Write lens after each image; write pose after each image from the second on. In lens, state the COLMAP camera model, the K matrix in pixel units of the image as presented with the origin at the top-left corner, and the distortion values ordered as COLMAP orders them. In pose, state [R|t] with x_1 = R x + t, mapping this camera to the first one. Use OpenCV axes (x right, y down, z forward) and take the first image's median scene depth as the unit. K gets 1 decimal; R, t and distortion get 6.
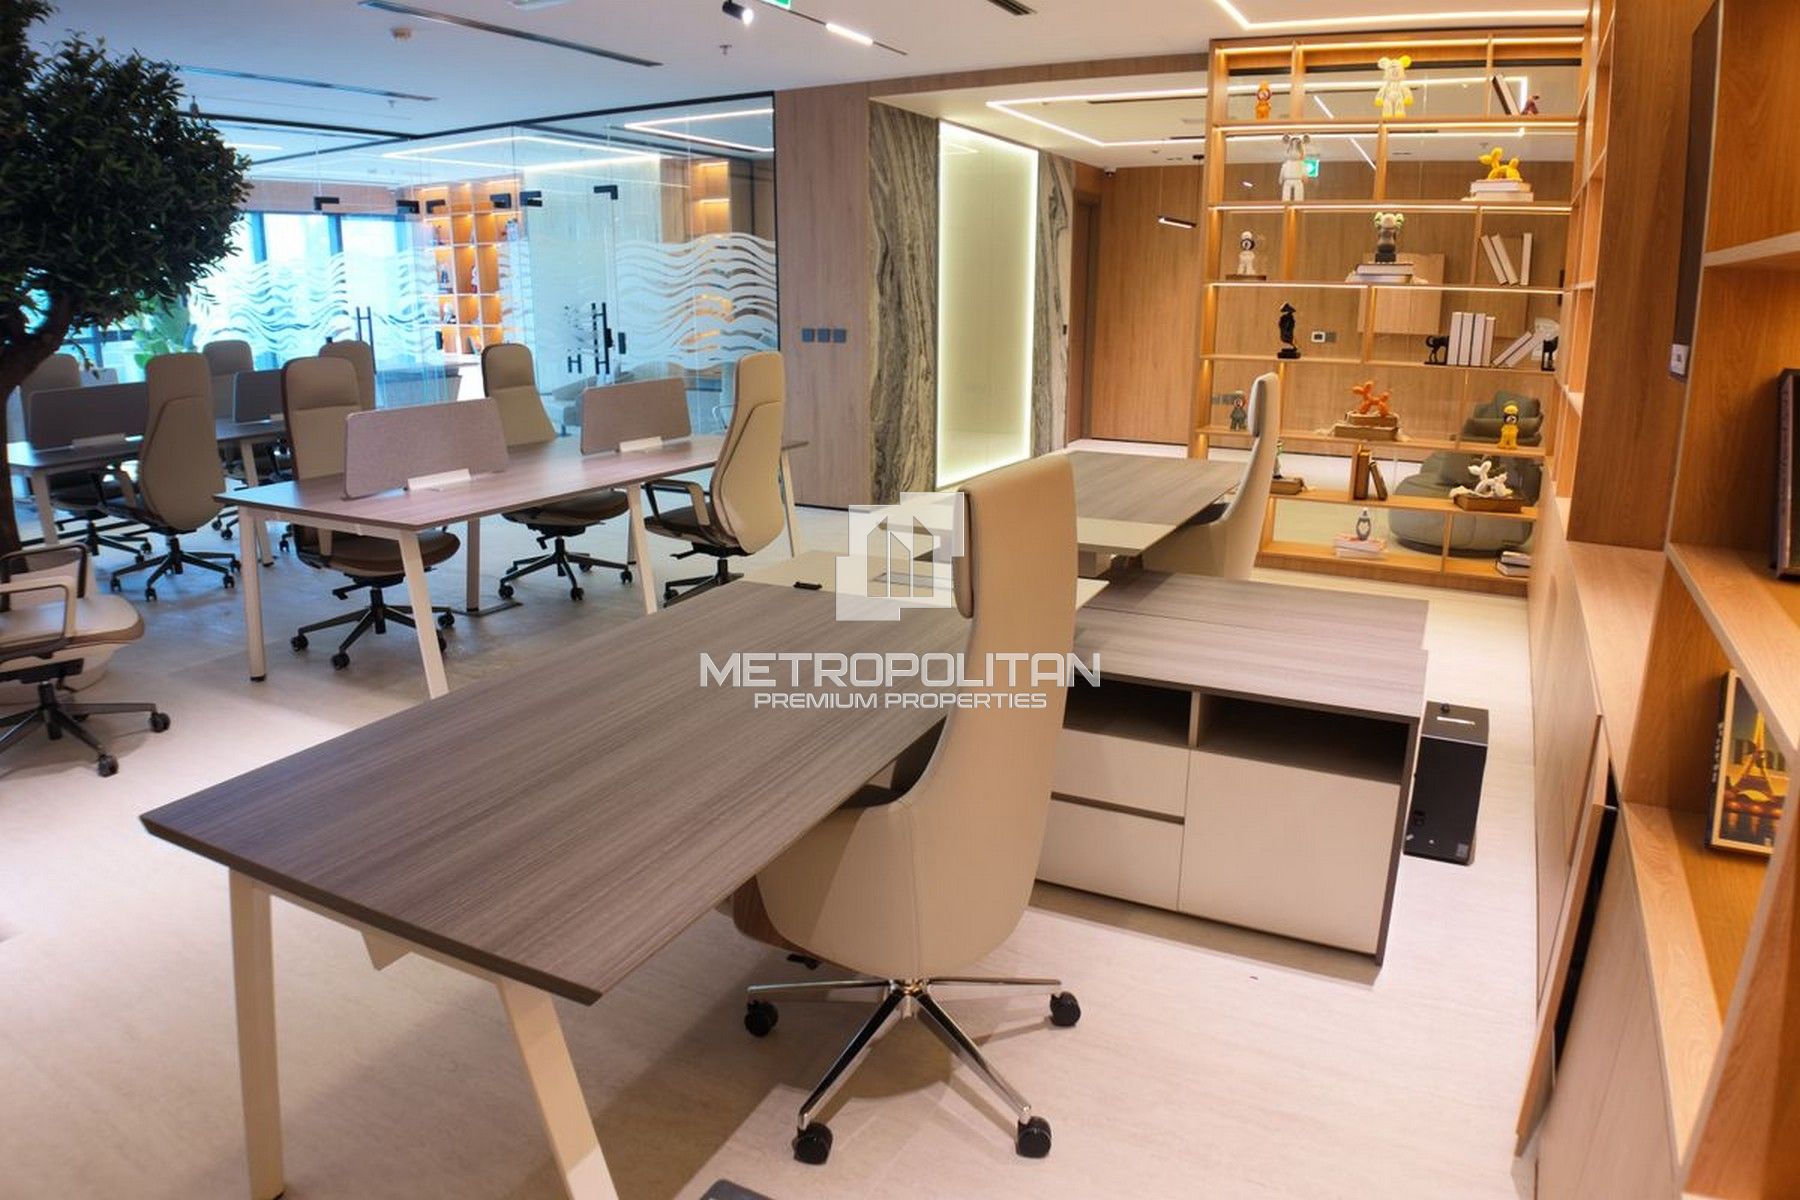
lens RADIAL K [[1133.8, 0, 898.8], [0, 1133.8, 596.3], [0, 0, 1]] dist [-0.026553, -0.065137]
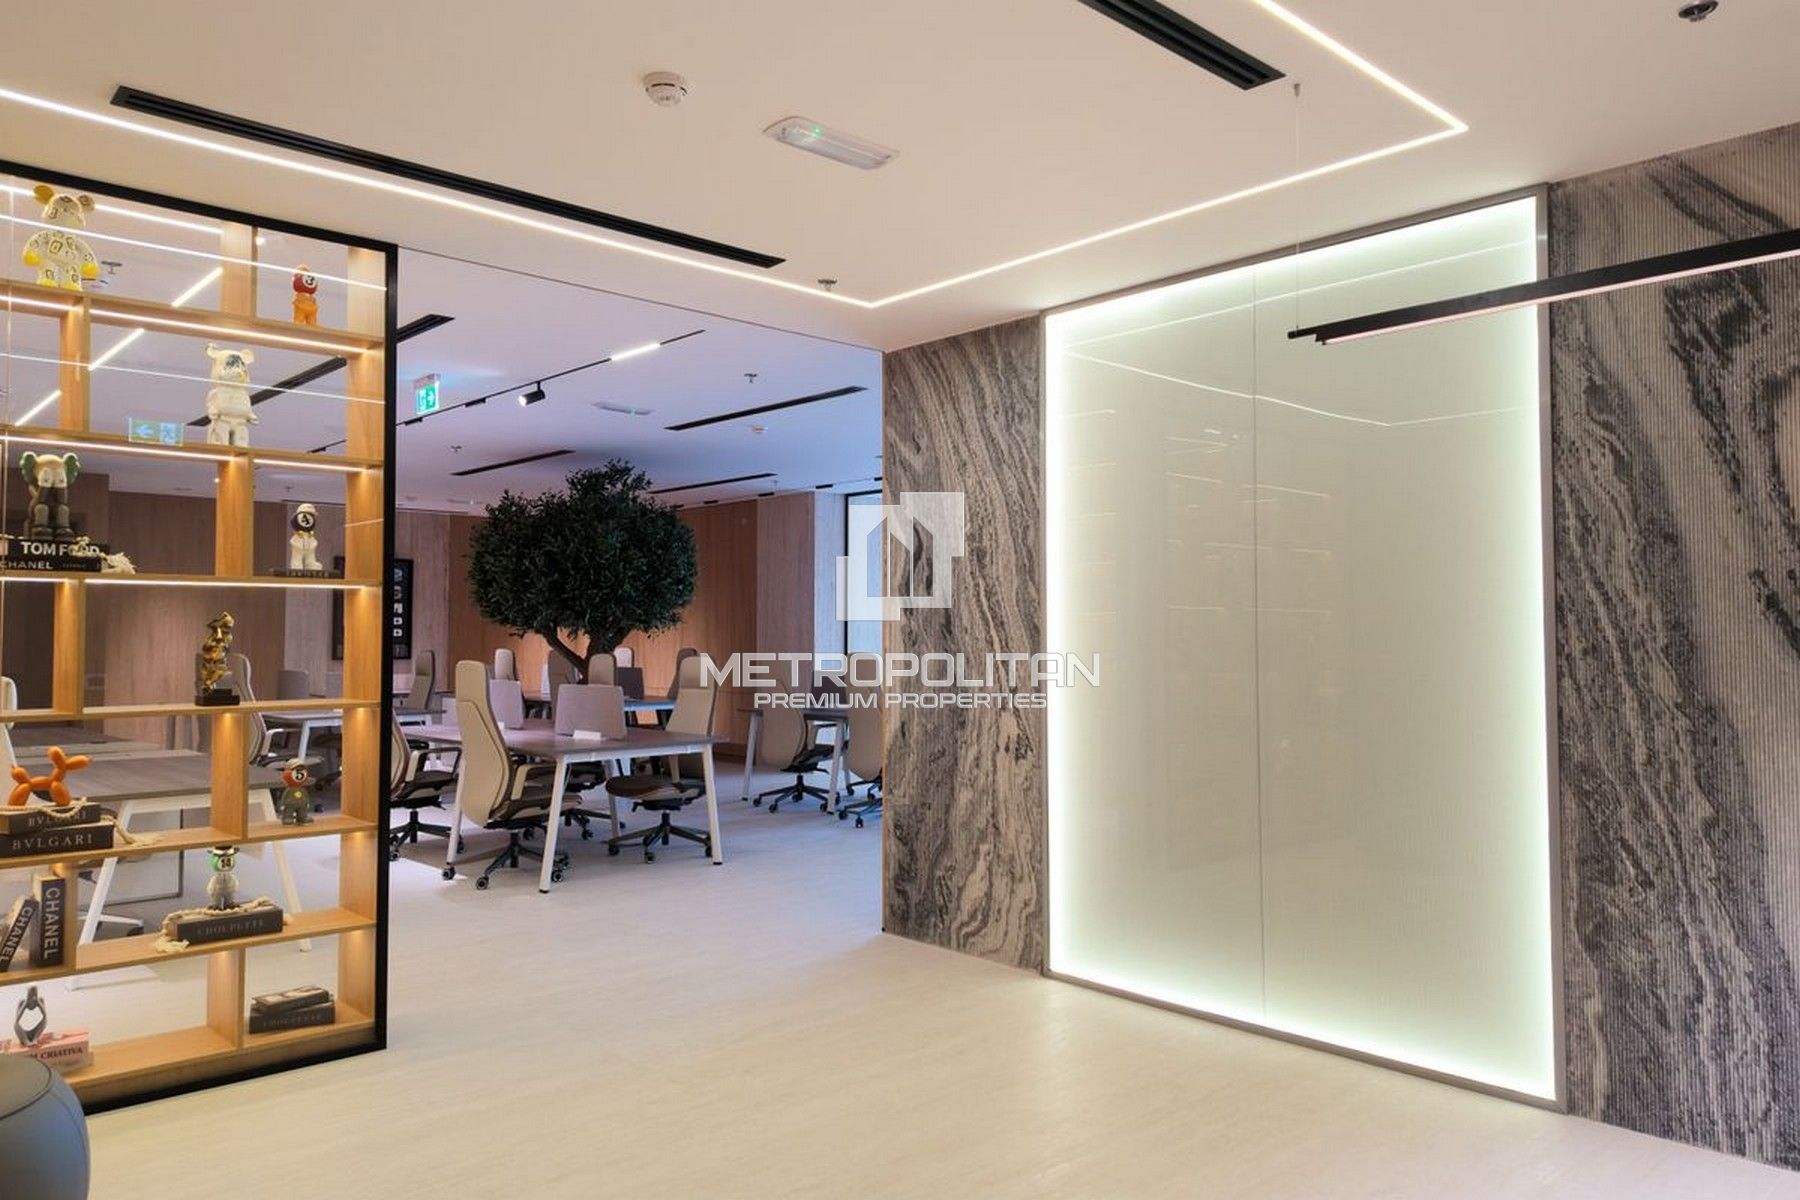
lens RADIAL K [[1269.5, 0, 867.3], [0, 1269.5, 599.0], [0, 0, 1]] dist [0.091754, -0.106652]
pose [[-0.334733, -0.020117, -0.942098, 0.688640], [-0.244582, 0.967363, 0.066245, -0.309769], [0.910018, 0.252594, -0.328729, 1.189828]]
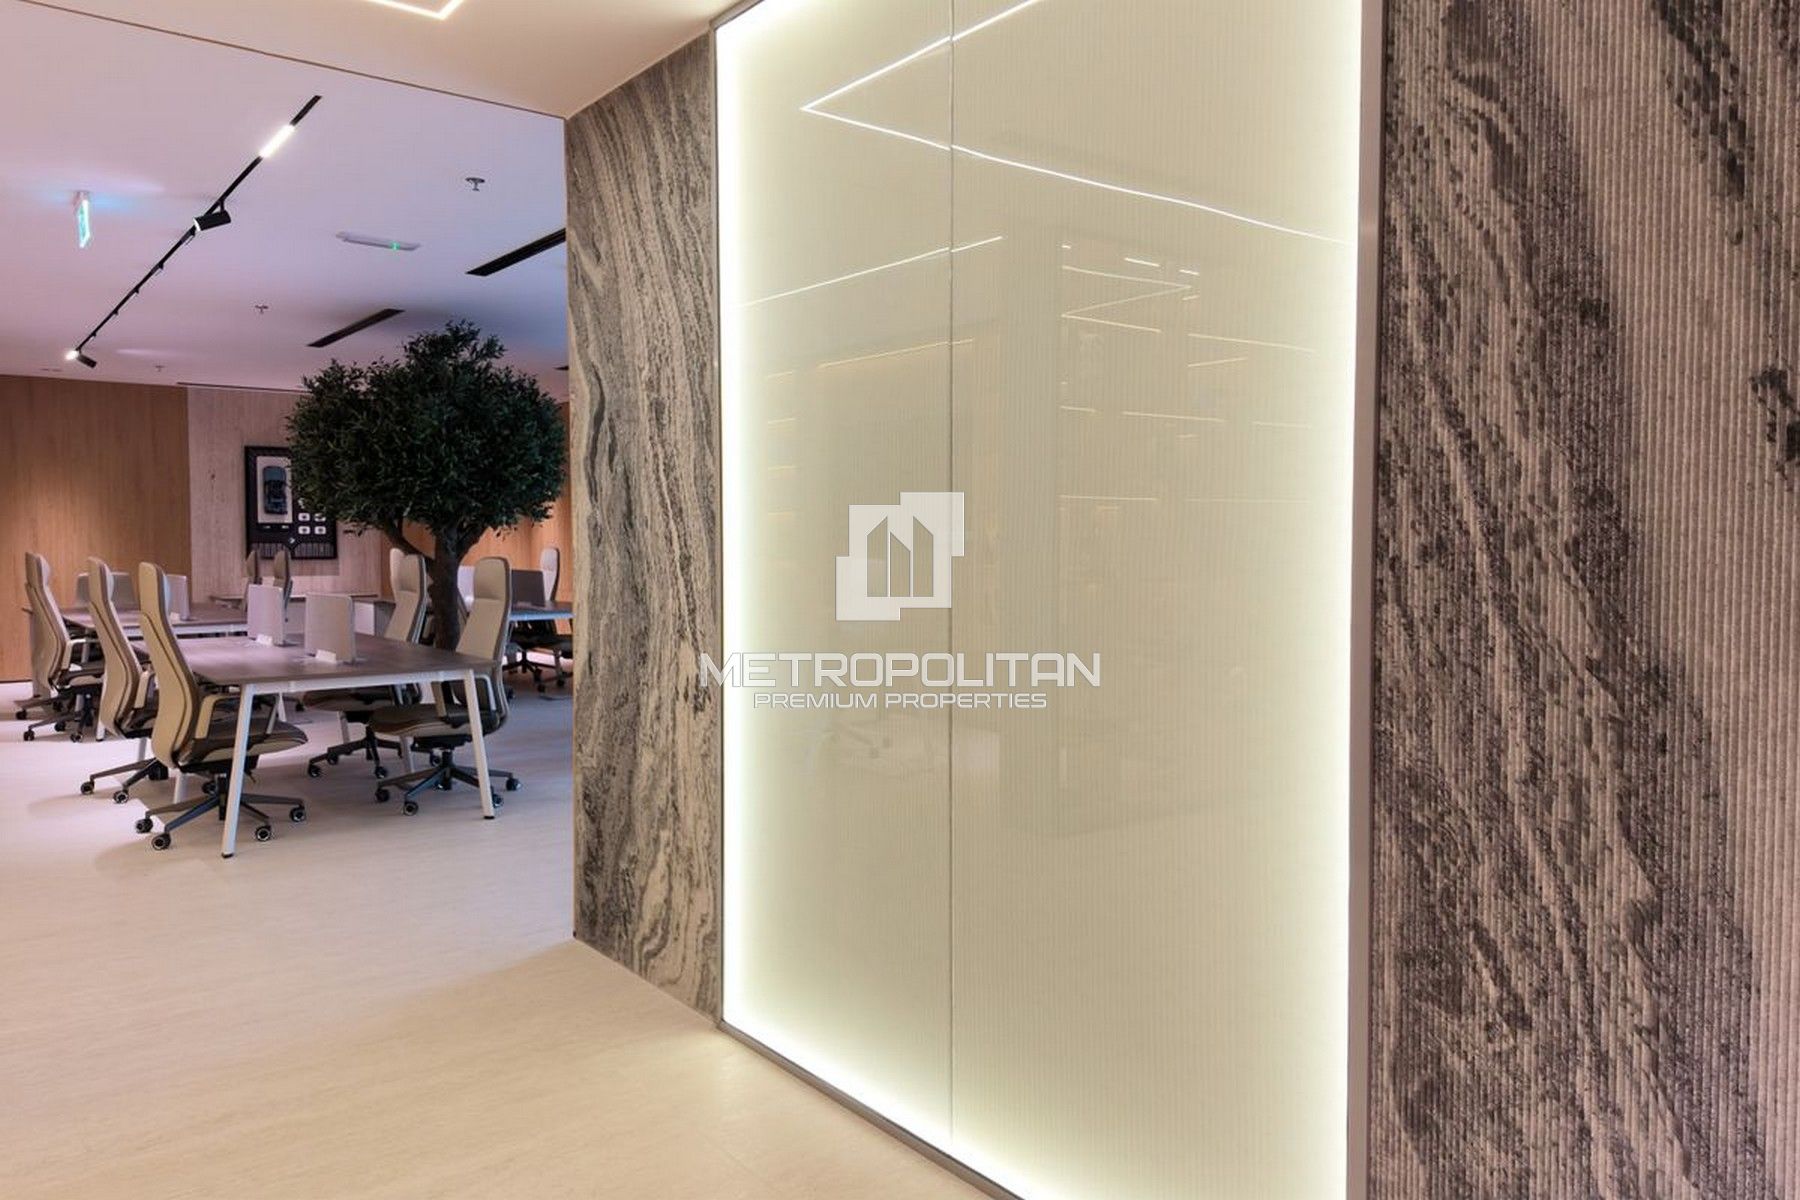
lens RADIAL K [[1269.5, 0, 867.3], [0, 1269.5, 599.0], [0, 0, 1]] dist [0.091754, -0.106652]
pose [[-0.416527, 0.048420, -0.907833, 0.413393], [-0.238245, 0.957868, 0.160399, -0.329407], [0.877351, 0.283097, -0.387443, 1.282468]]
